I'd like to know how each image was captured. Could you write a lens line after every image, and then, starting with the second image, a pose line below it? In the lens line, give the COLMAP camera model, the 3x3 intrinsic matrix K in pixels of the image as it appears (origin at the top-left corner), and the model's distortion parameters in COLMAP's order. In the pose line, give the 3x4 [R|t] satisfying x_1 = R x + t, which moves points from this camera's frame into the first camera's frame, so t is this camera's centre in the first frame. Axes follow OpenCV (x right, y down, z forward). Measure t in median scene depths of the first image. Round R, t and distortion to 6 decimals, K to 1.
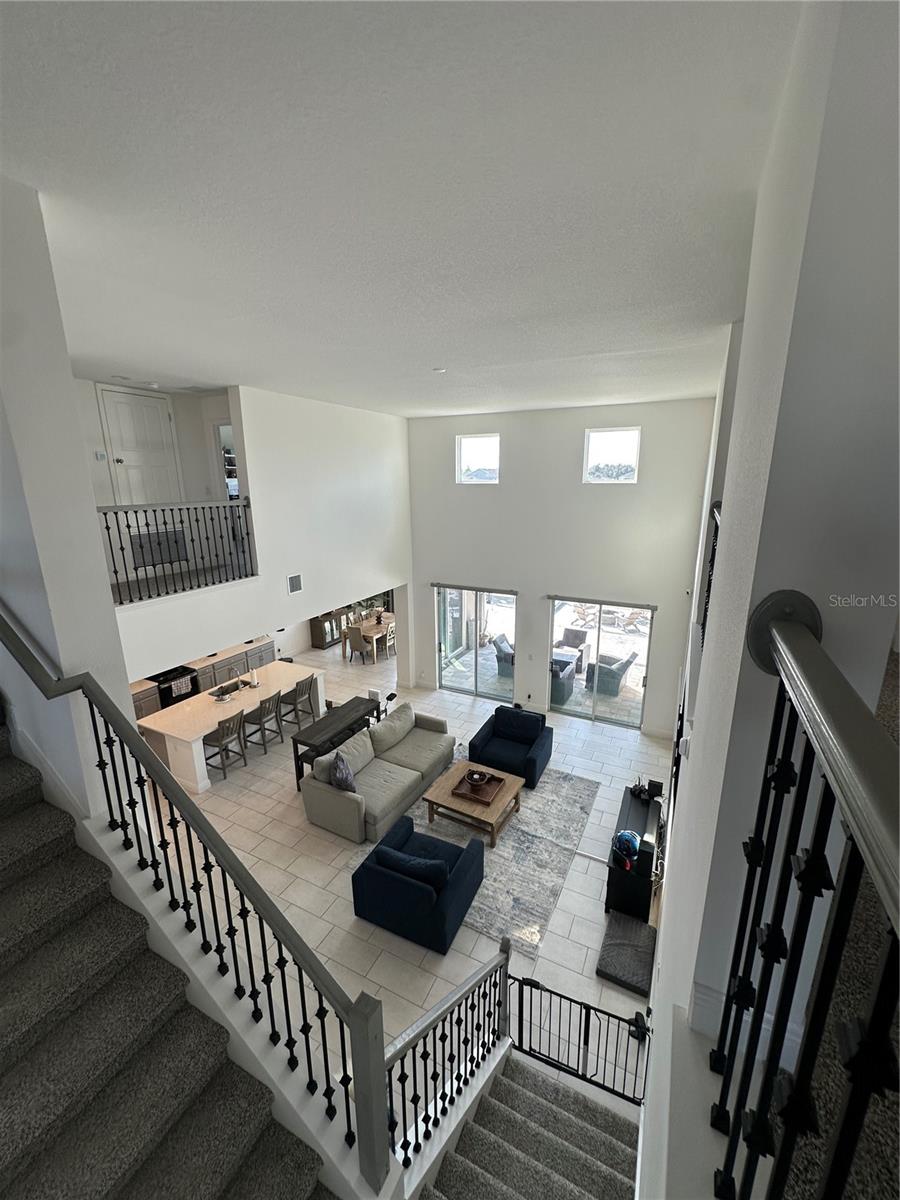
lens RADIAL K [[478.3, 0, 452.2], [0, 478.3, 600.5], [0, 0, 1]] dist [-0.004219, 0.000236]
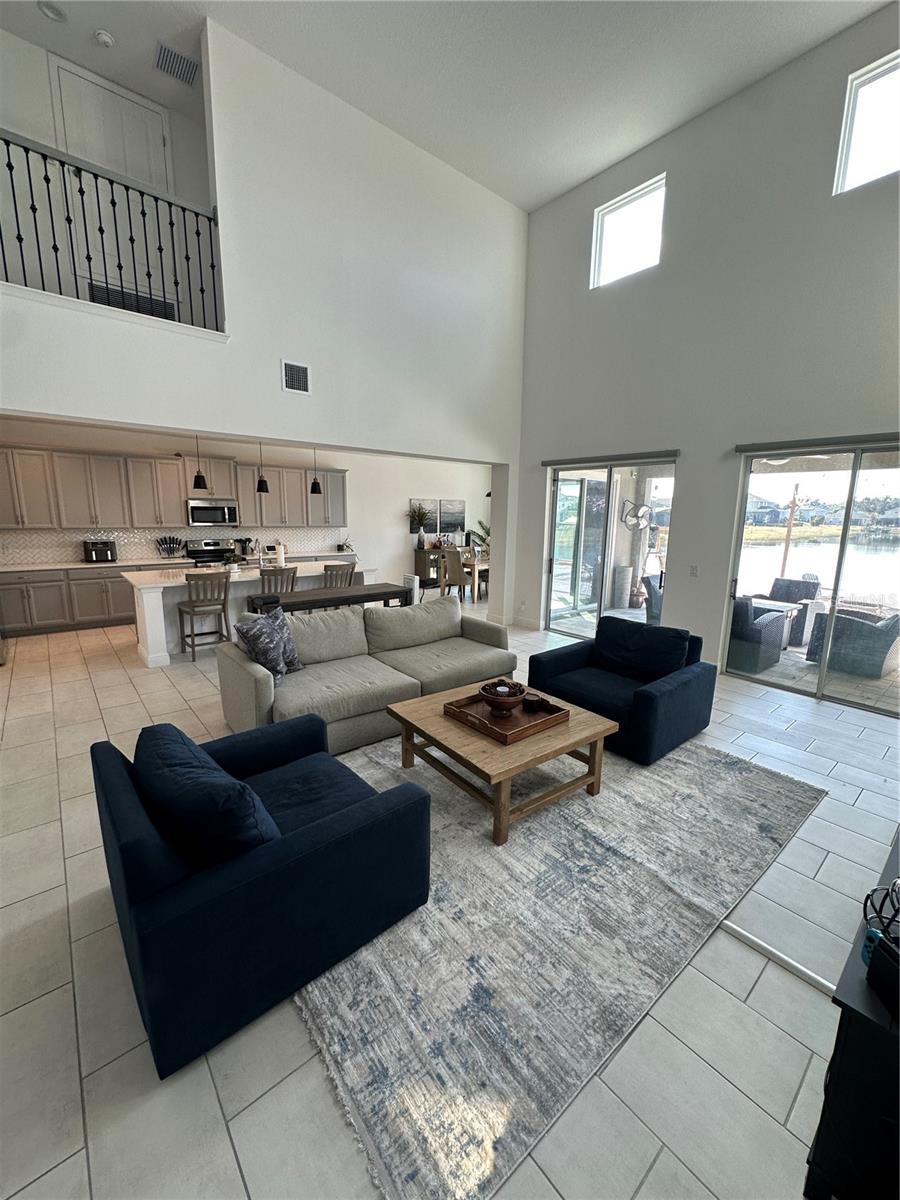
lens RADIAL K [[478.3, 0, 452.2], [0, 478.3, 600.5], [0, 0, 1]] dist [-0.004219, 0.000236]
pose [[0.919415, 0.094101, -0.381865, 0.140393], [-0.118870, 0.992032, -0.041741, 0.247624], [0.374894, 0.083770, 0.923275, 0.439297]]
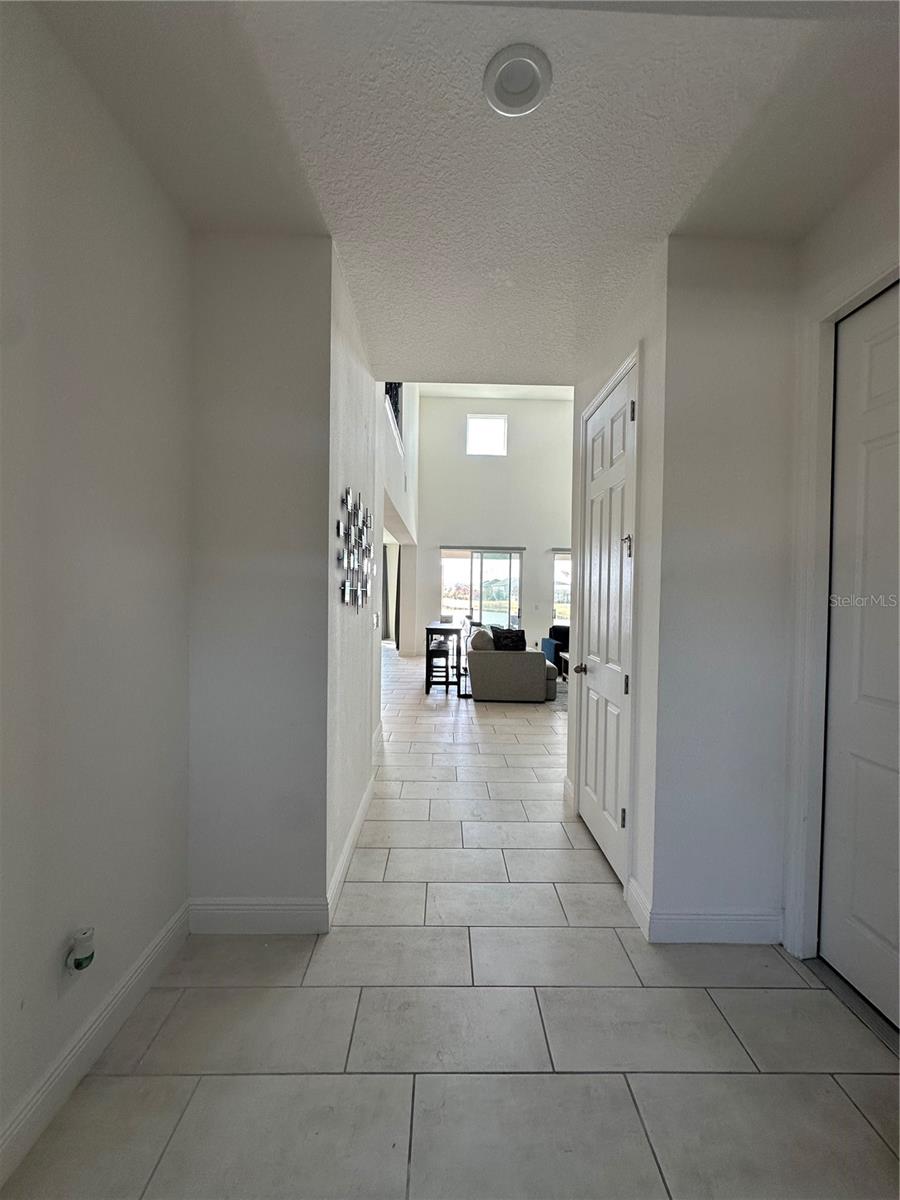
lens RADIAL K [[478.3, 0, 452.2], [0, 478.3, 600.5], [0, 0, 1]] dist [-0.004219, 0.000236]
pose [[0.887833, 0.014016, 0.459953, -0.620565], [0.092786, 0.973554, -0.208768, 0.375452], [-0.450715, 0.228029, 0.863052, 0.137469]]
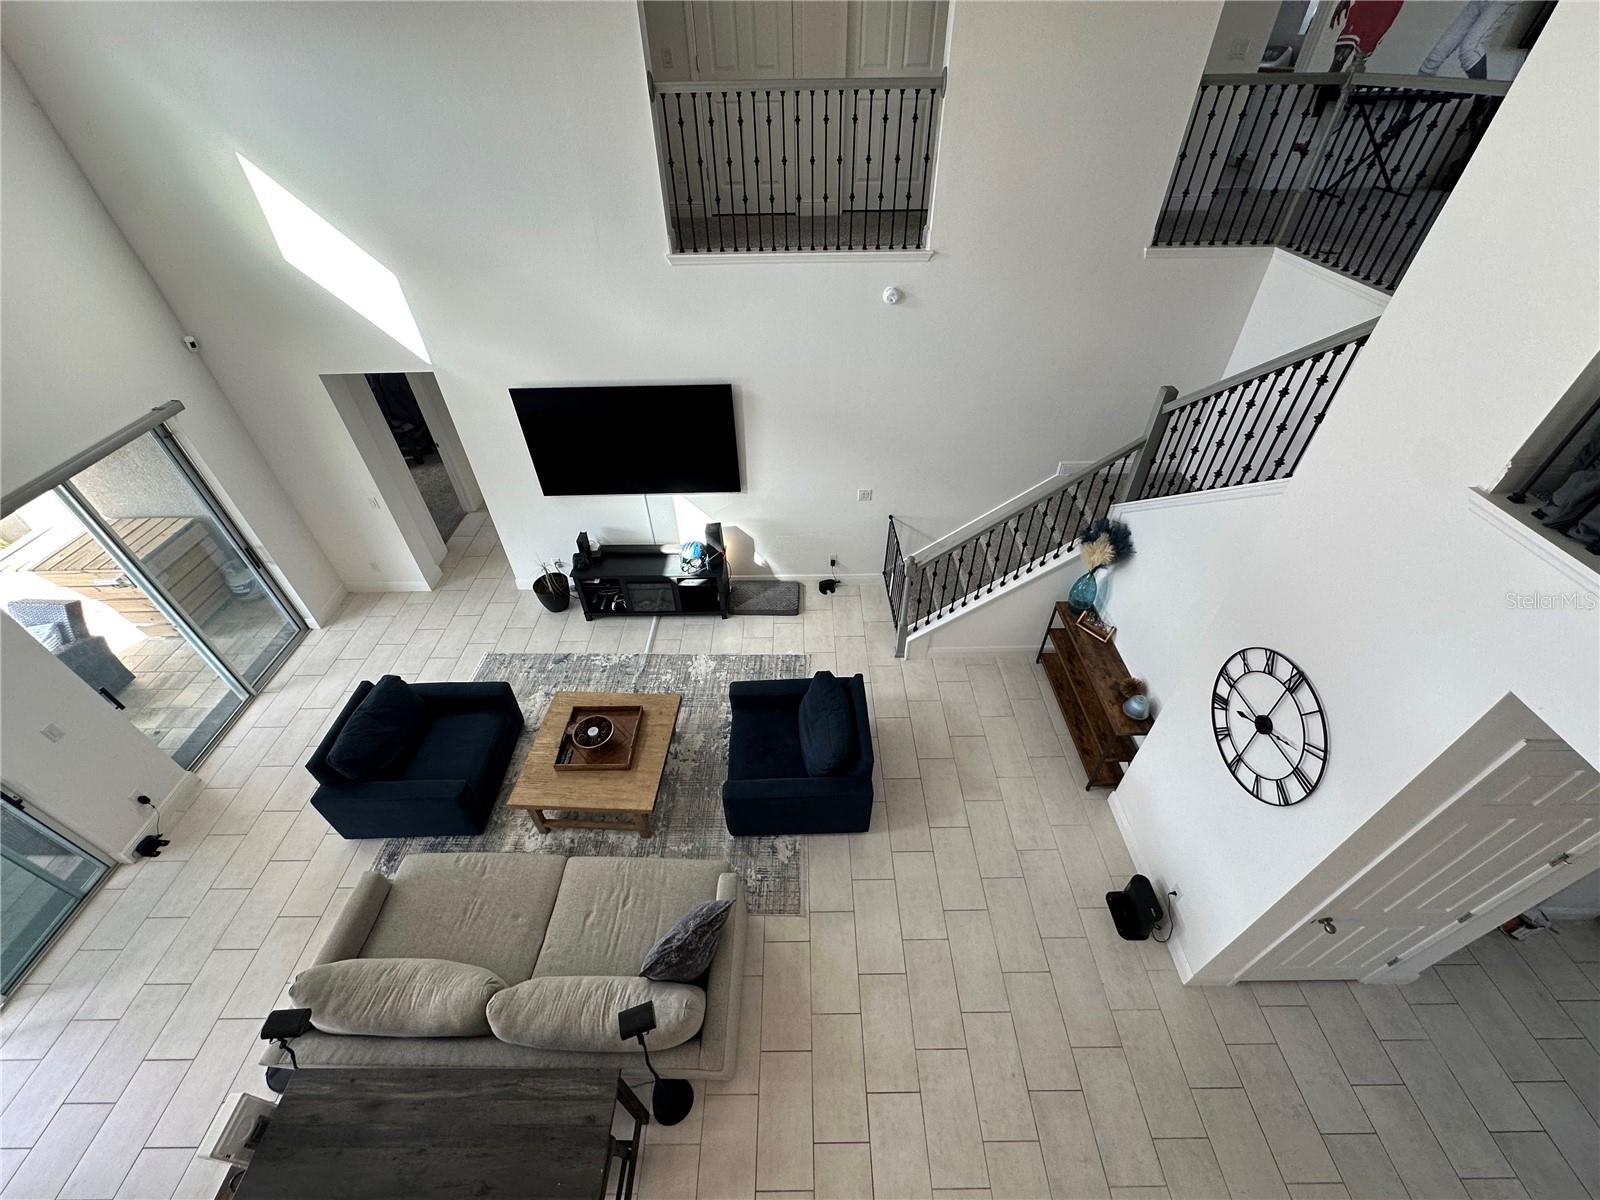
lens RADIAL K [[637.7, 0, 800.0], [0, 637.7, 600.0], [0, 0, 1]] dist [-0.004219, 0.000236]
pose [[-0.450875, -0.582746, 0.676105, -0.374926], [0.234870, 0.653316, 0.719732, -0.164563], [-0.861131, 0.483307, -0.157694, 0.675604]]
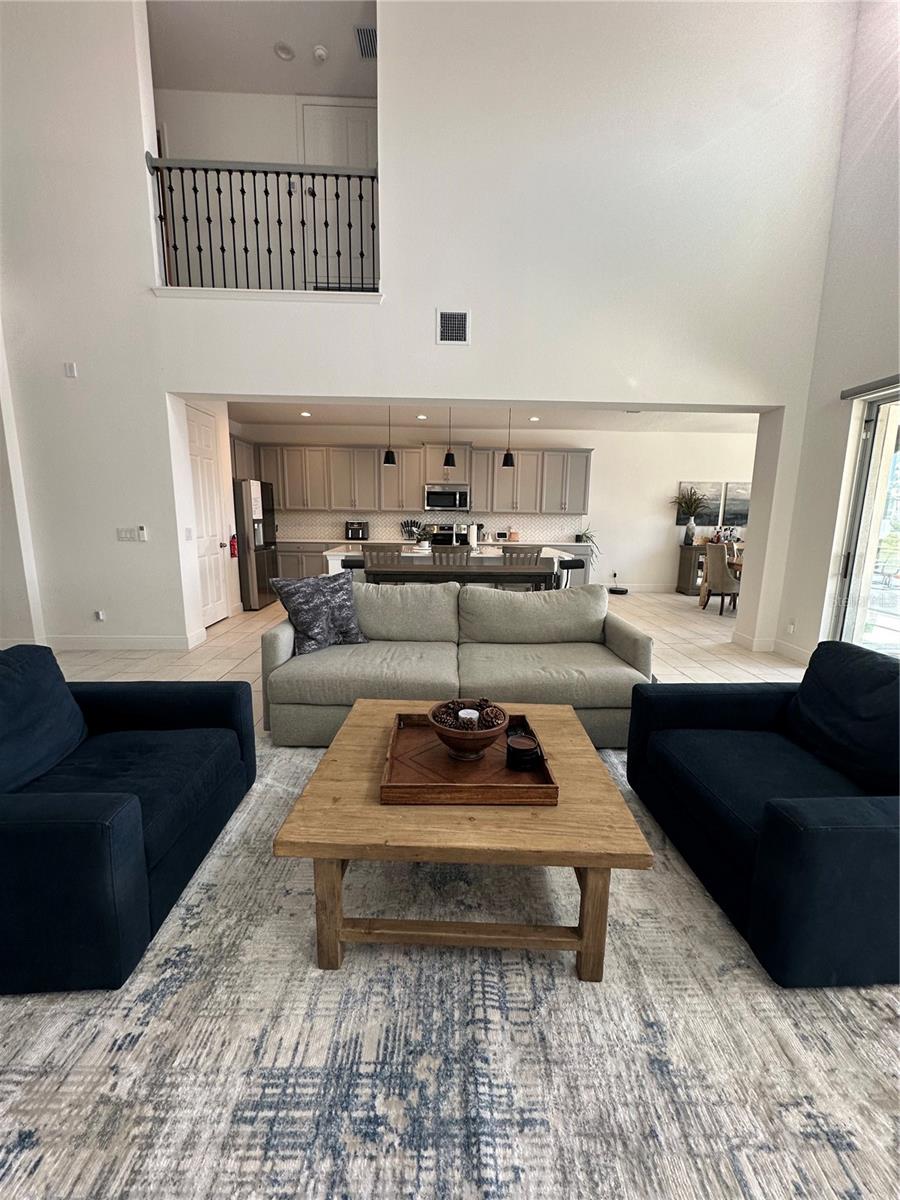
lens RADIAL K [[478.3, 0, 452.2], [0, 478.3, 600.5], [0, 0, 1]] dist [-0.004219, 0.000236]
pose [[0.476634, 0.169030, -0.862699, 0.218685], [-0.231518, 0.970833, 0.062305, 0.233011], [0.848068, 0.170033, 0.501866, 0.678706]]
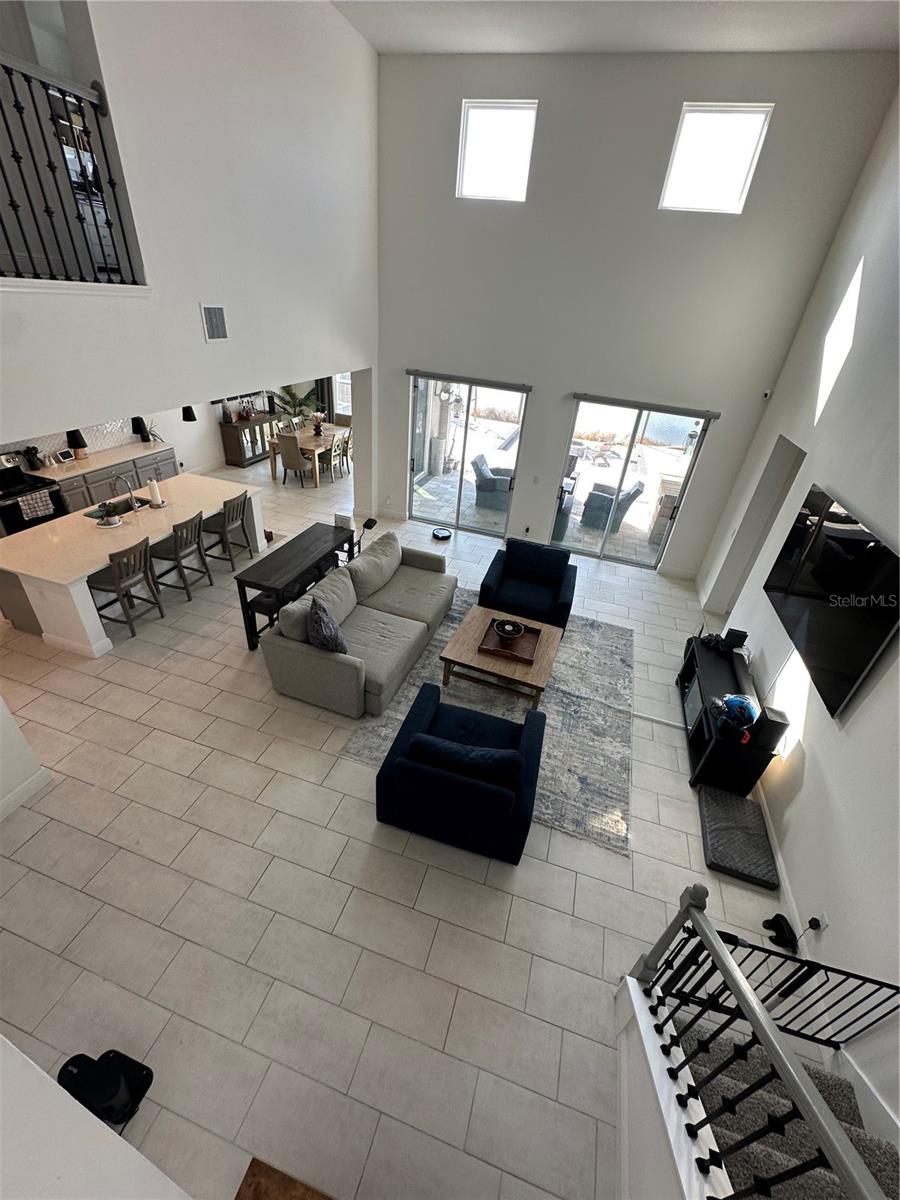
lens RADIAL K [[478.3, 0, 452.2], [0, 478.3, 600.5], [0, 0, 1]] dist [-0.004219, 0.000236]
pose [[0.982509, -0.009734, 0.185959, -0.140351], [-0.049726, 0.948653, 0.312385, 0.079916], [-0.179451, -0.316168, 0.931577, 0.269495]]
